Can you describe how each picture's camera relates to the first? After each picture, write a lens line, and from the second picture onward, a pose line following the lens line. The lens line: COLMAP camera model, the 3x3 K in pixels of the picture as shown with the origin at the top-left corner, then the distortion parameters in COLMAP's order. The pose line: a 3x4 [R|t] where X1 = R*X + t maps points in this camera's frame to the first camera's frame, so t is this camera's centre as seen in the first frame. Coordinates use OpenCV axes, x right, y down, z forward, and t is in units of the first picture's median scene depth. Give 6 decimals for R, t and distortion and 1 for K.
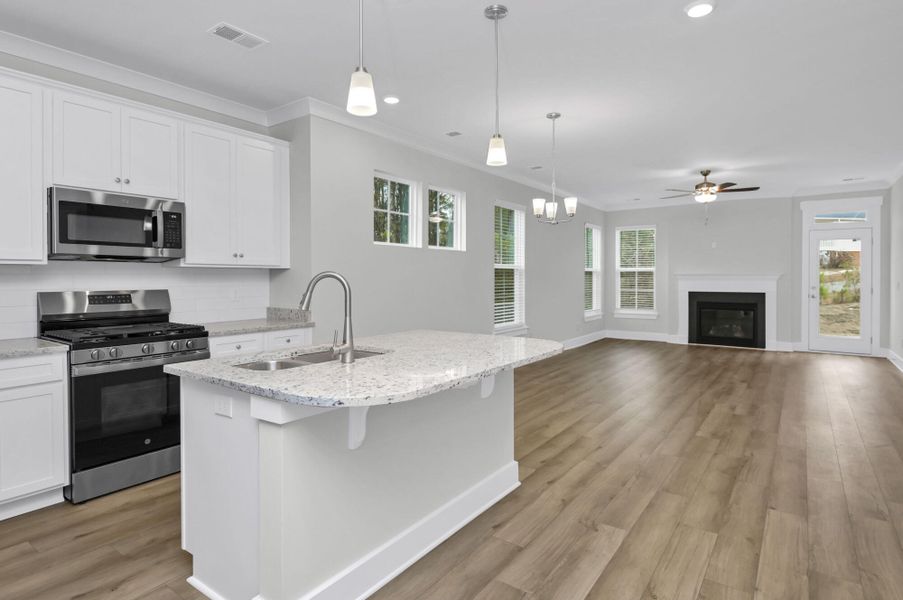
lens RADIAL K [[493.4, 0, 456.2], [0, 493.4, 279.1], [0, 0, 1]] dist [0.001246, -0.000220]
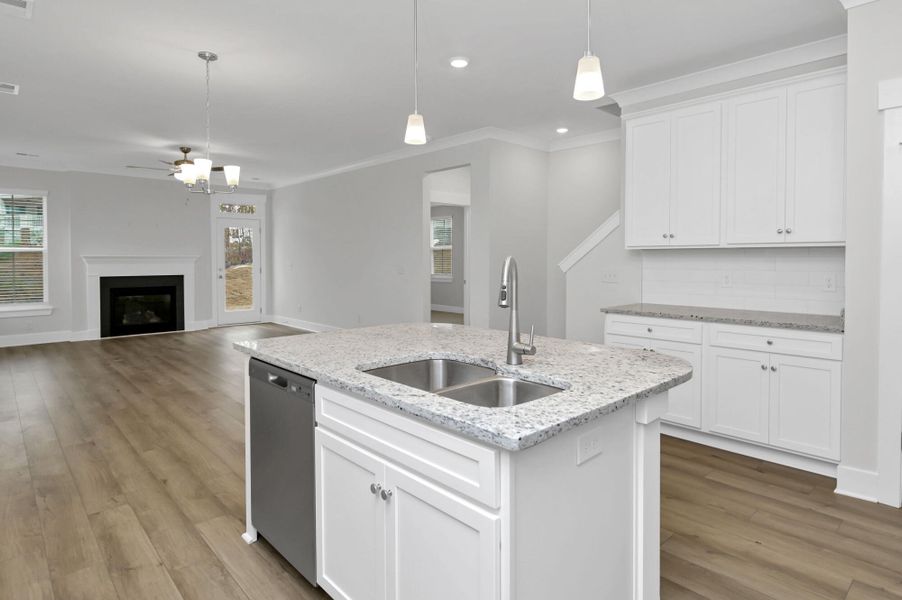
lens RADIAL K [[492.9, 0, 455.7], [0, 492.9, 279.1], [0, 0, 1]] dist [0.001246, -0.000220]
pose [[0.202379, -0.042193, 0.978398, -0.273699], [0.006371, 0.999107, 0.041768, -0.003425], [-0.979287, -0.002219, 0.202467, 0.260943]]
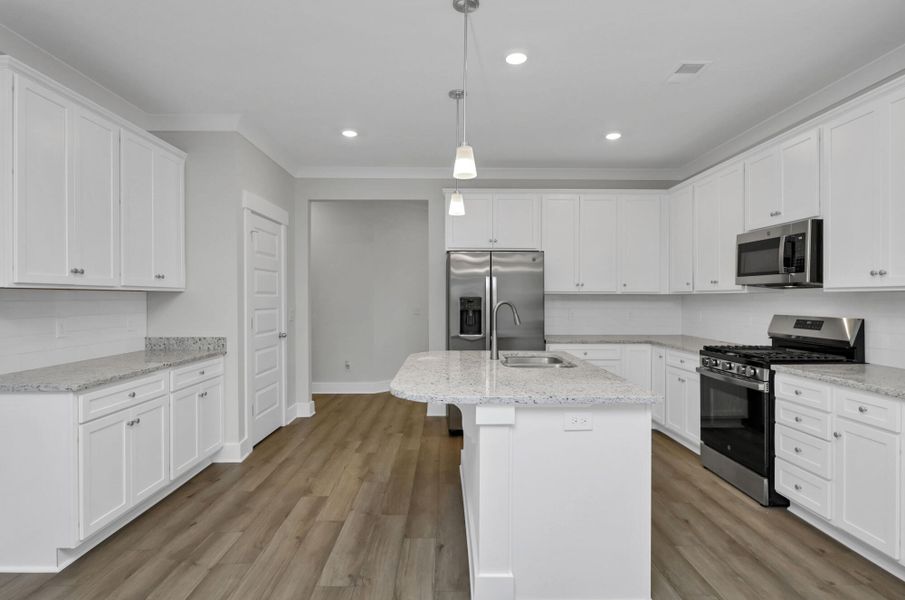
lens RADIAL K [[478.7, 0, 454.5], [0, 478.7, 292.2], [0, 0, 1]] dist [0.001013, -0.000138]
pose [[-0.809621, -0.001333, -0.586951, 0.206223], [-0.002115, 0.999998, 0.000647, -0.010972], [0.586949, 0.001766, -0.809622, 0.580411]]
